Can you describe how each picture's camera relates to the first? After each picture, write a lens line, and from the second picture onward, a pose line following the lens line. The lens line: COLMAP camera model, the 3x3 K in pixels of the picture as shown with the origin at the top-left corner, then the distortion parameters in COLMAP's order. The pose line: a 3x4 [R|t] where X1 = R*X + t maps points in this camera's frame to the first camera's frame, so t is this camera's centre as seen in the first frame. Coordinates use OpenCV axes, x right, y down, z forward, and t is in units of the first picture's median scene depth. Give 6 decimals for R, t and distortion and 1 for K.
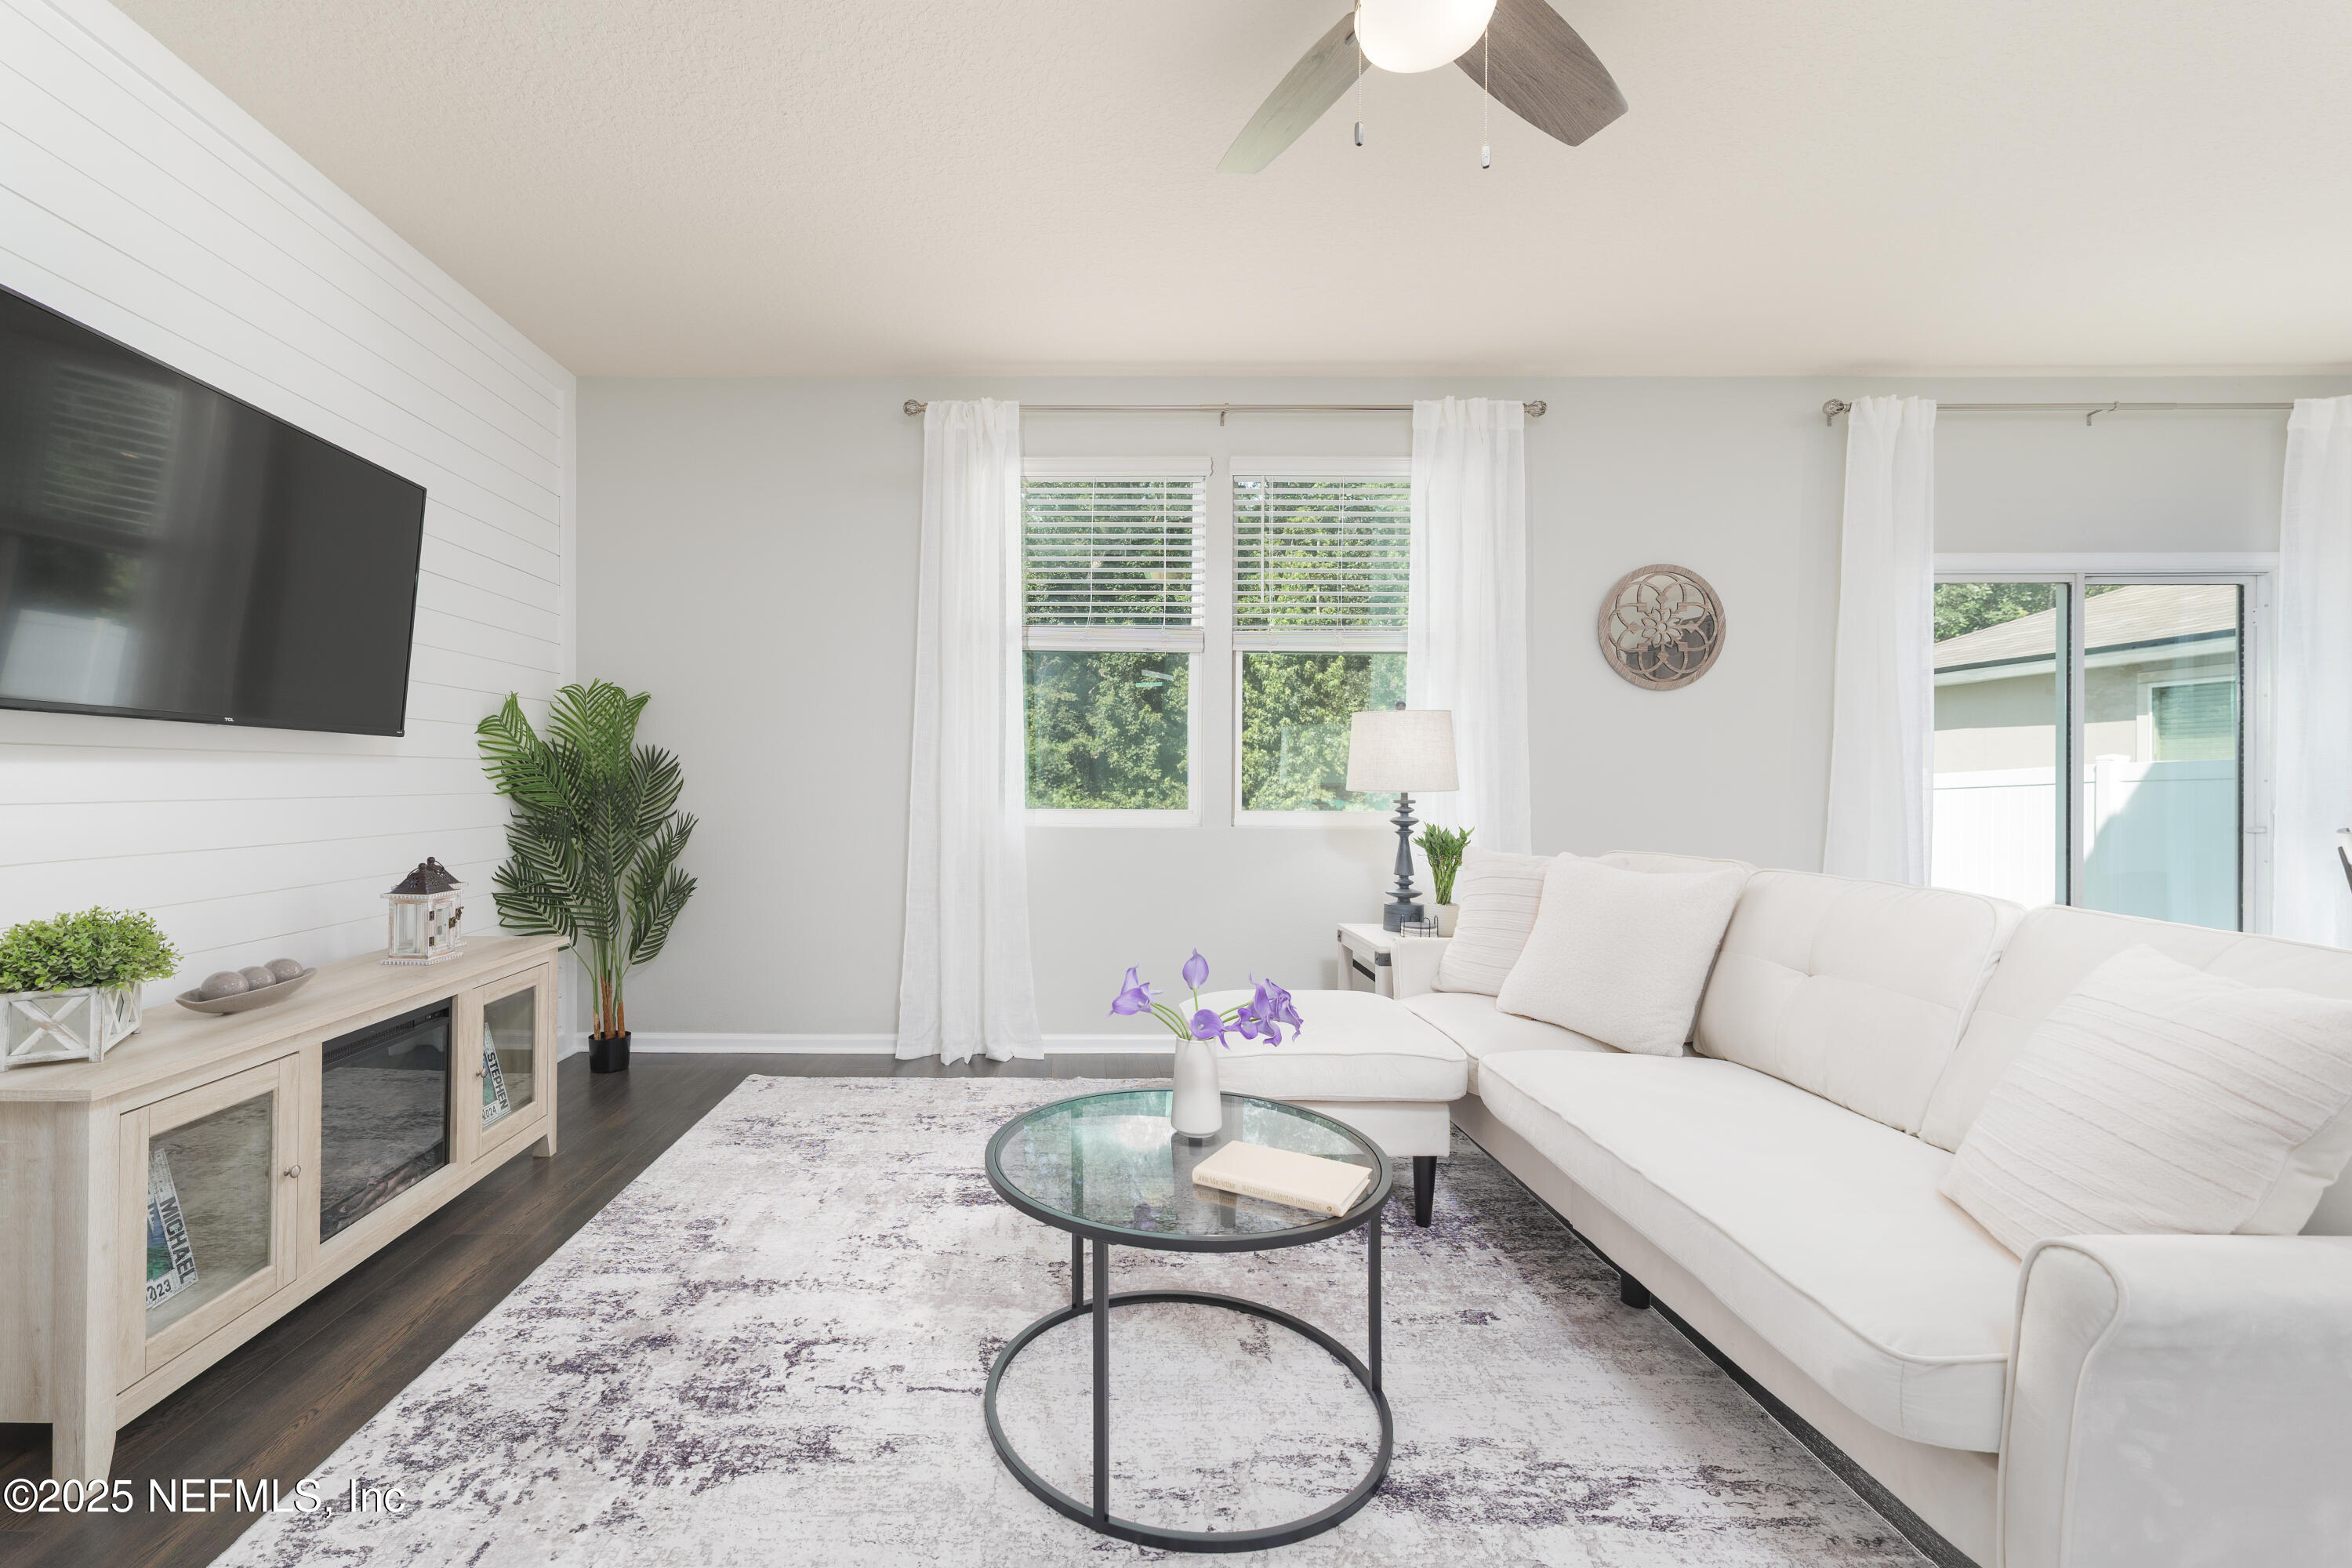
lens RADIAL K [[971.9, 0, 1120.1], [0, 971.9, 794.3], [0, 0, 1]] dist [-0.005263, 0.001326]
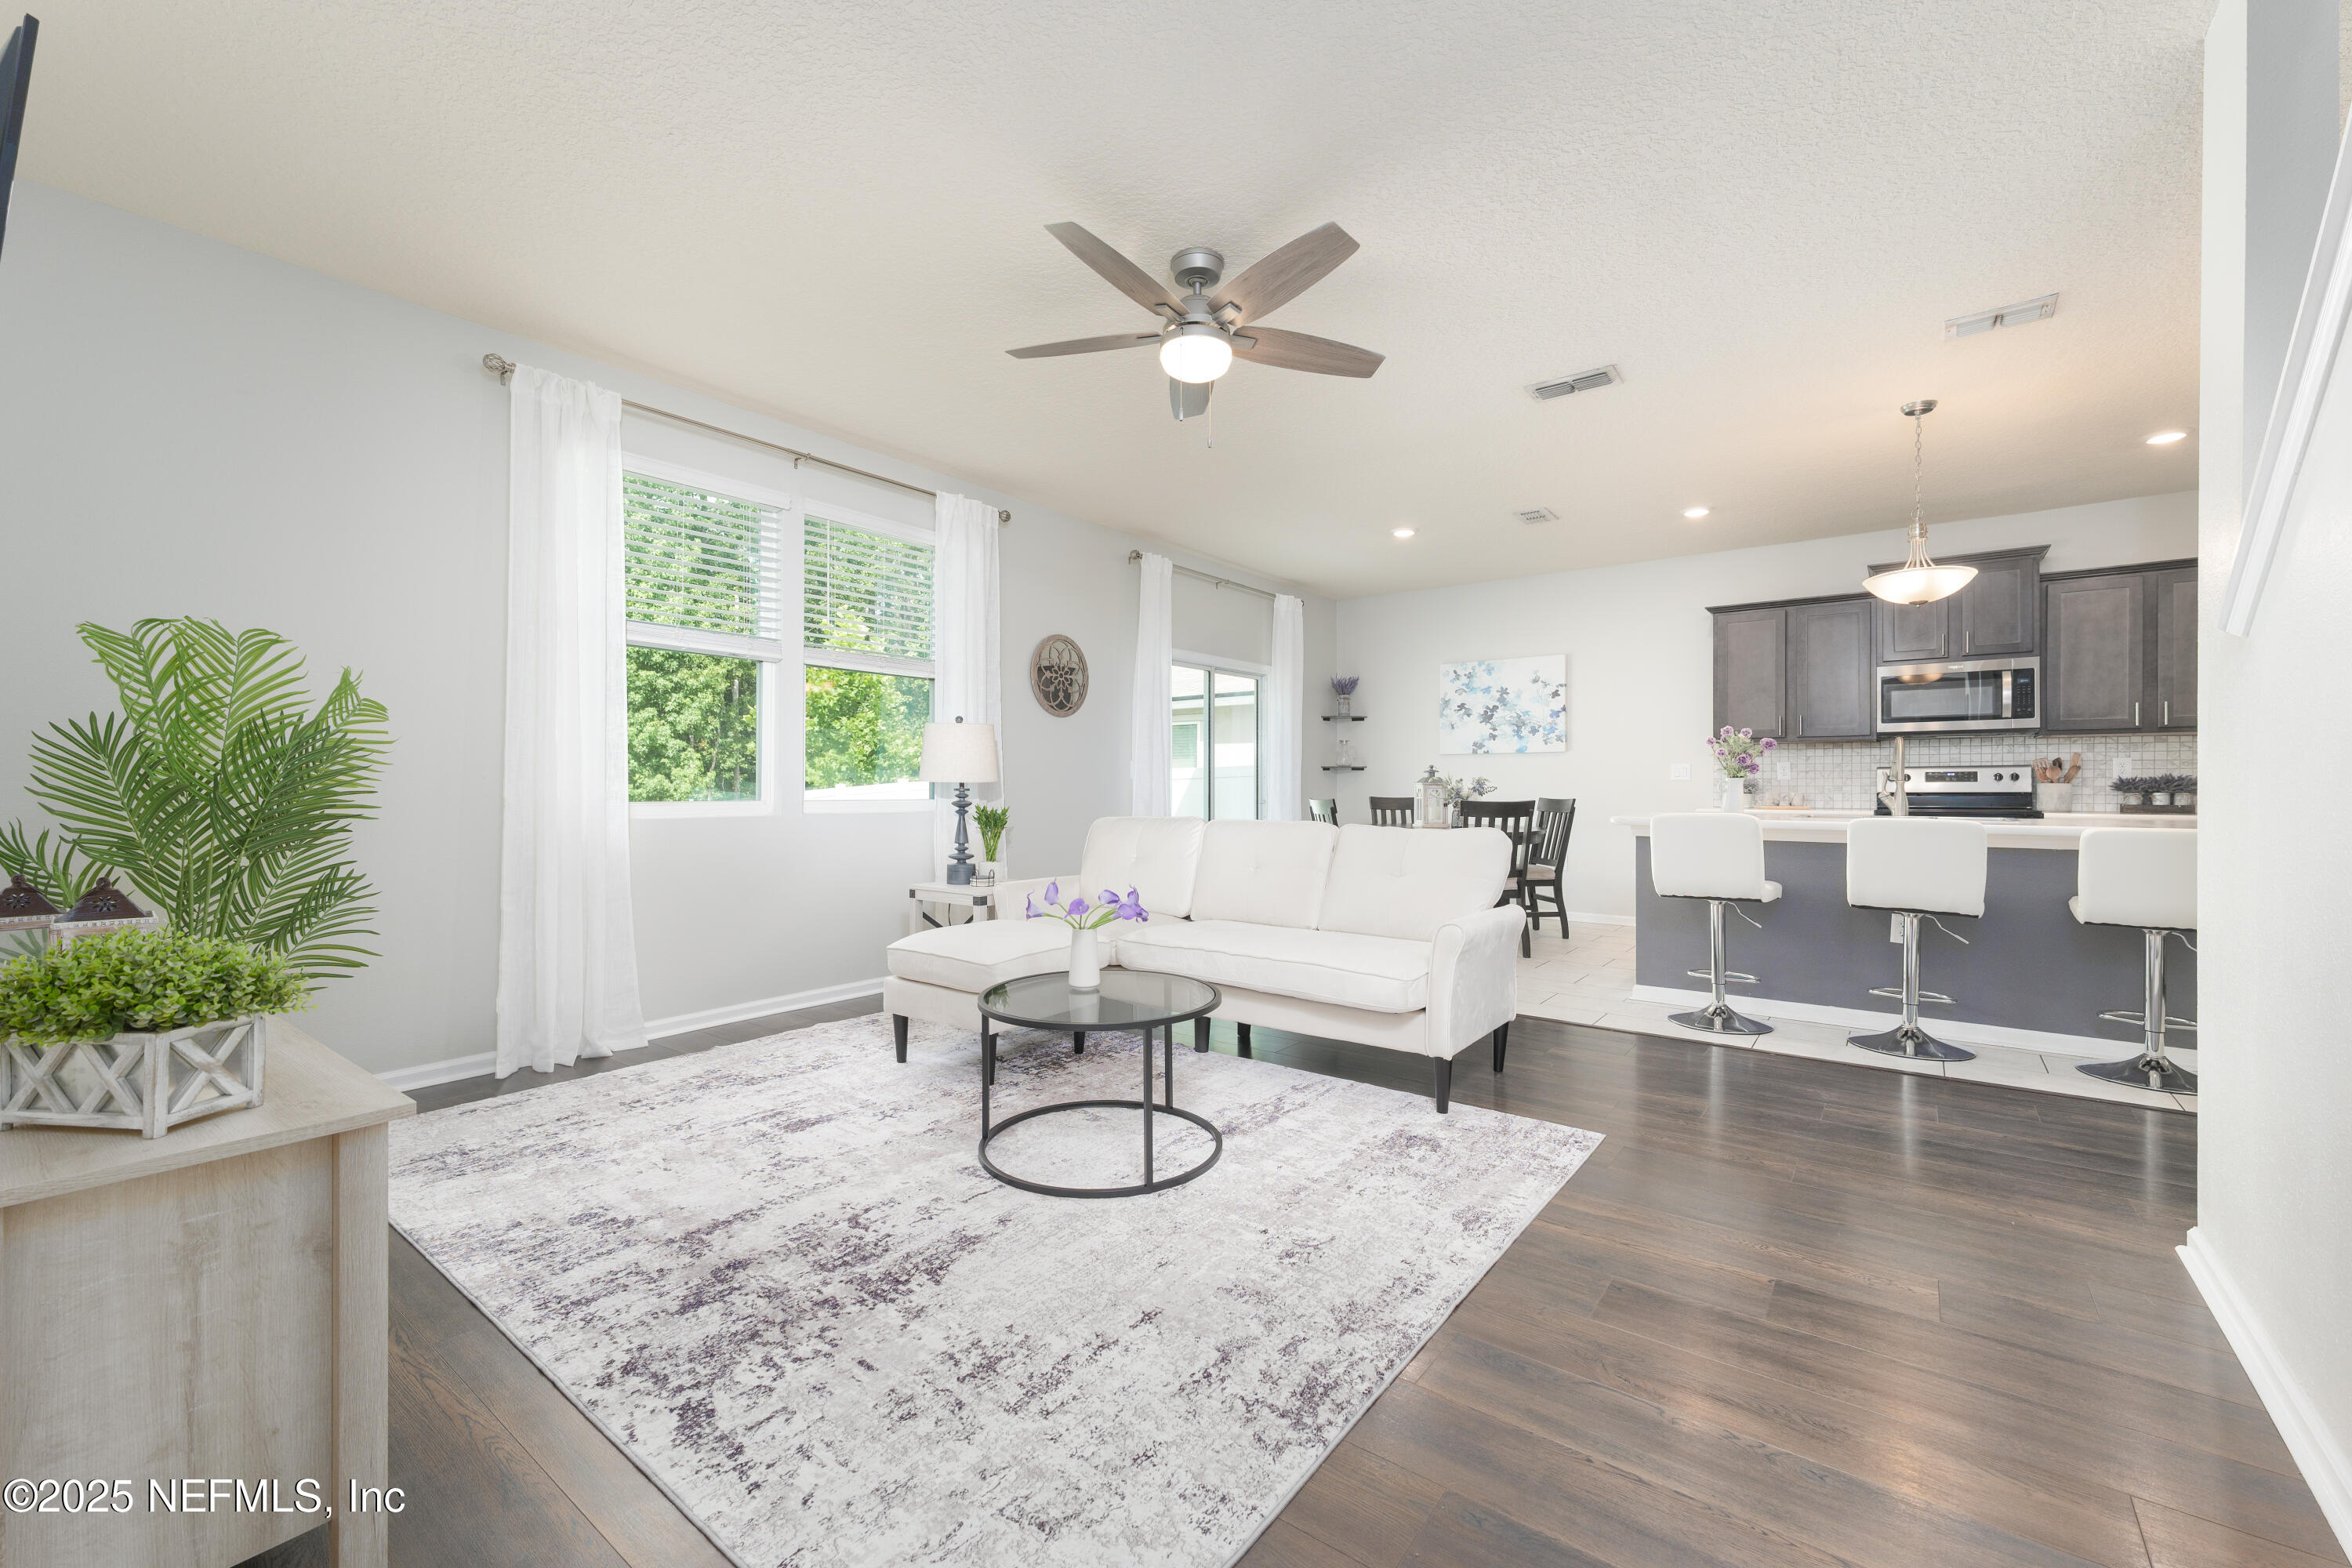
lens RADIAL K [[971.9, 0, 1143.3], [0, 971.9, 775.4], [0, 0, 1]] dist [-0.005263, 0.001326]
pose [[0.610891, 0.007615, 0.791678, -0.687321], [0.006829, 0.999866, -0.014887, 0.010819], [-0.791685, 0.014501, 0.610757, -0.042746]]
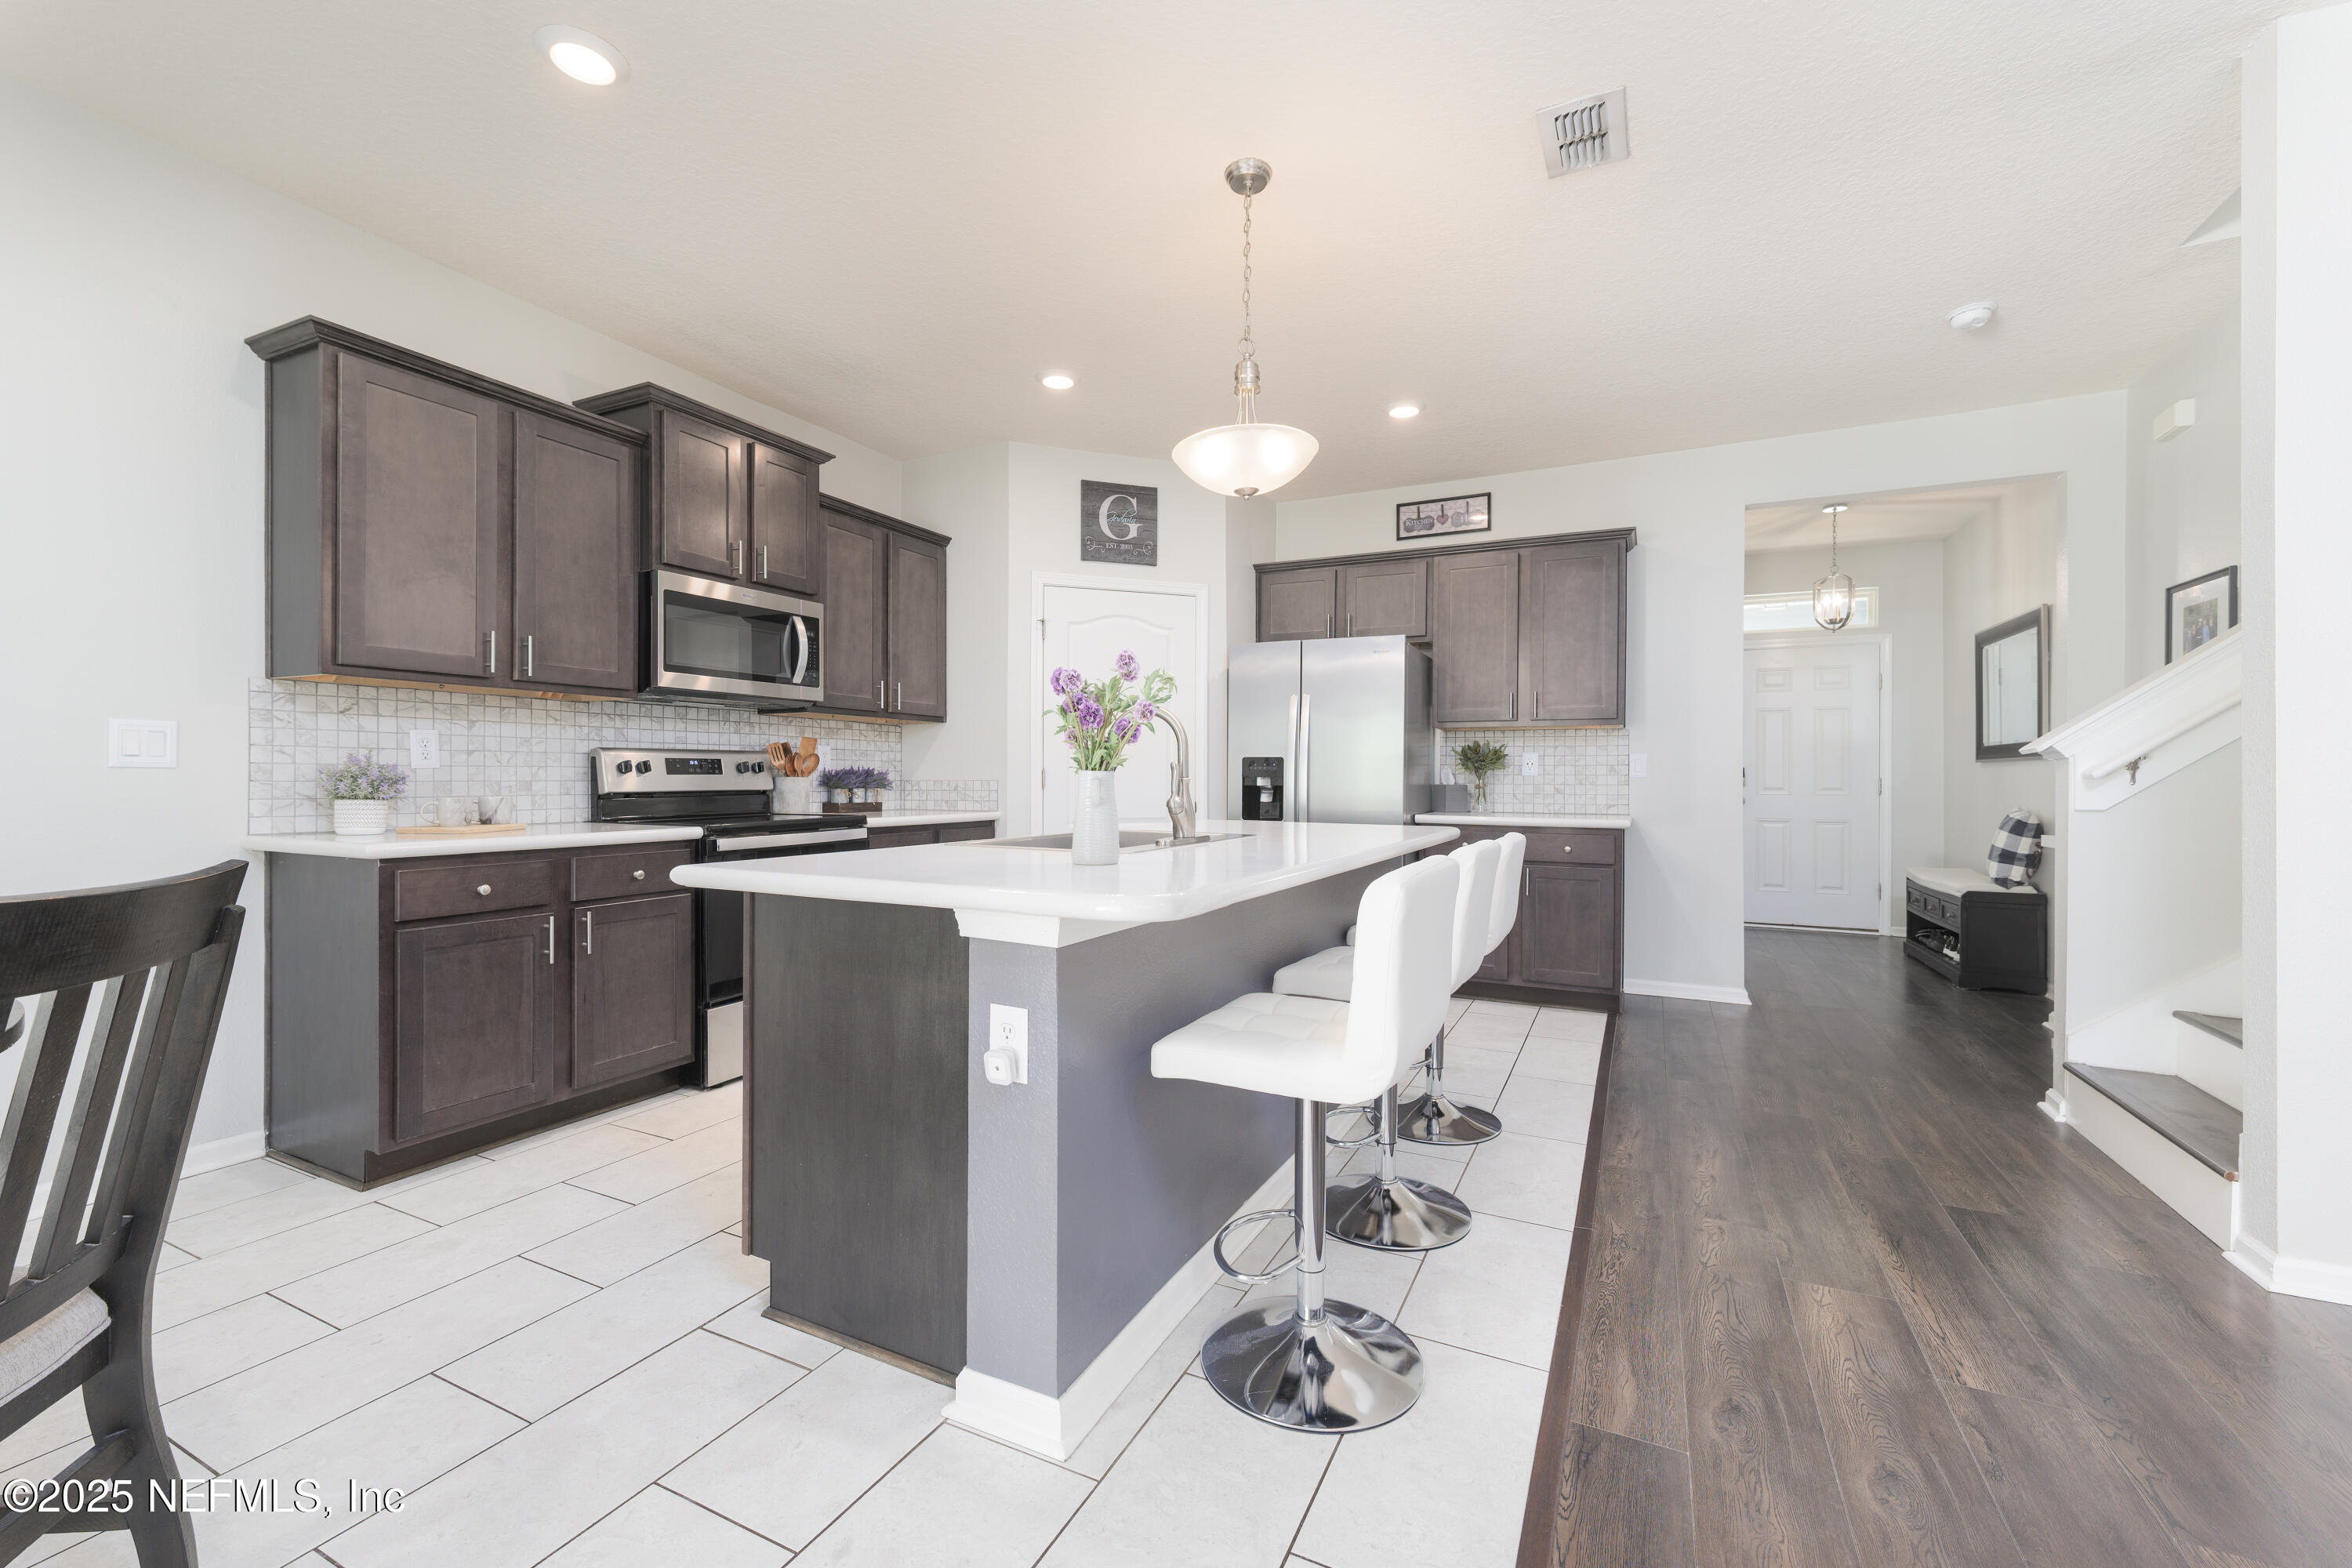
lens RADIAL K [[971.9, 0, 1192.7], [0, 971.9, 771.6], [0, 0, 1]] dist [-0.005263, 0.001326]
pose [[-0.913740, -0.004373, 0.406277, 0.669066], [-0.003270, 0.999989, 0.003409, -0.003604], [-0.406287, 0.001786, -0.913744, 0.685473]]
